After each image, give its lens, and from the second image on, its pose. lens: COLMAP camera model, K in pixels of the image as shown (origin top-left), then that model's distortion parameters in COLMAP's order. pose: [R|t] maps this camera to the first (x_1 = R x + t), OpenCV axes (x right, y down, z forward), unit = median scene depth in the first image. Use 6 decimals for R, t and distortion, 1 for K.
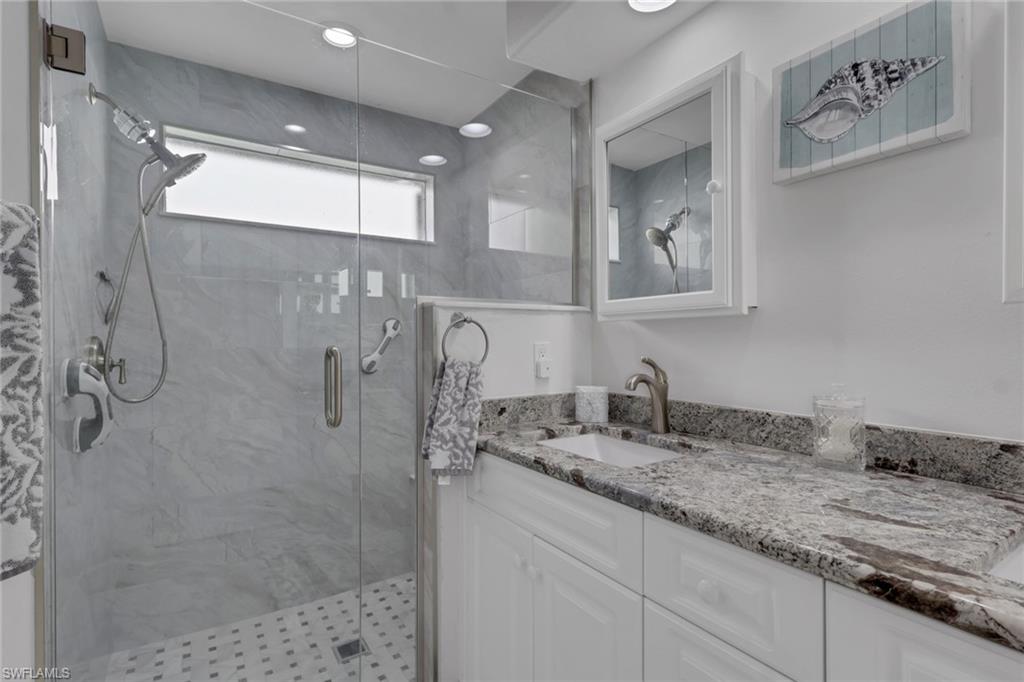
lens RADIAL K [[489.3, 0, 506.2], [0, 489.3, 344.3], [0, 0, 1]] dist [0.003785, 0.001048]
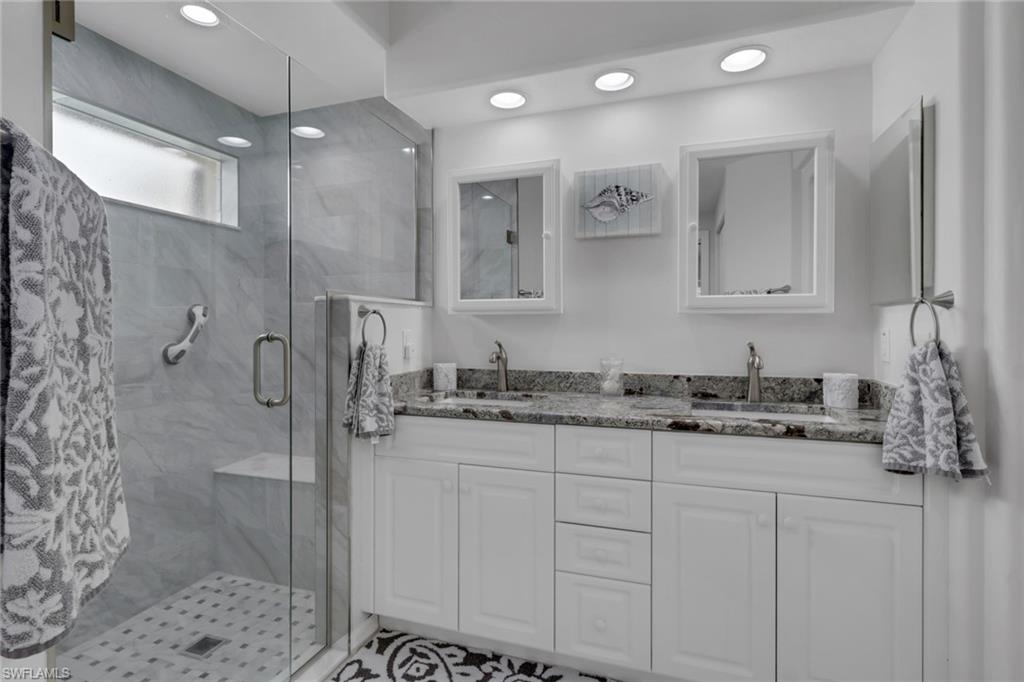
lens RADIAL K [[489.3, 0, 515.9], [0, 489.3, 334.2], [0, 0, 1]] dist [0.003785, 0.001048]
pose [[0.787015, -0.002247, 0.616930, -0.592893], [0.001014, 0.999997, 0.002349, 0.004408], [-0.616933, -0.001223, 0.787014, -0.200040]]
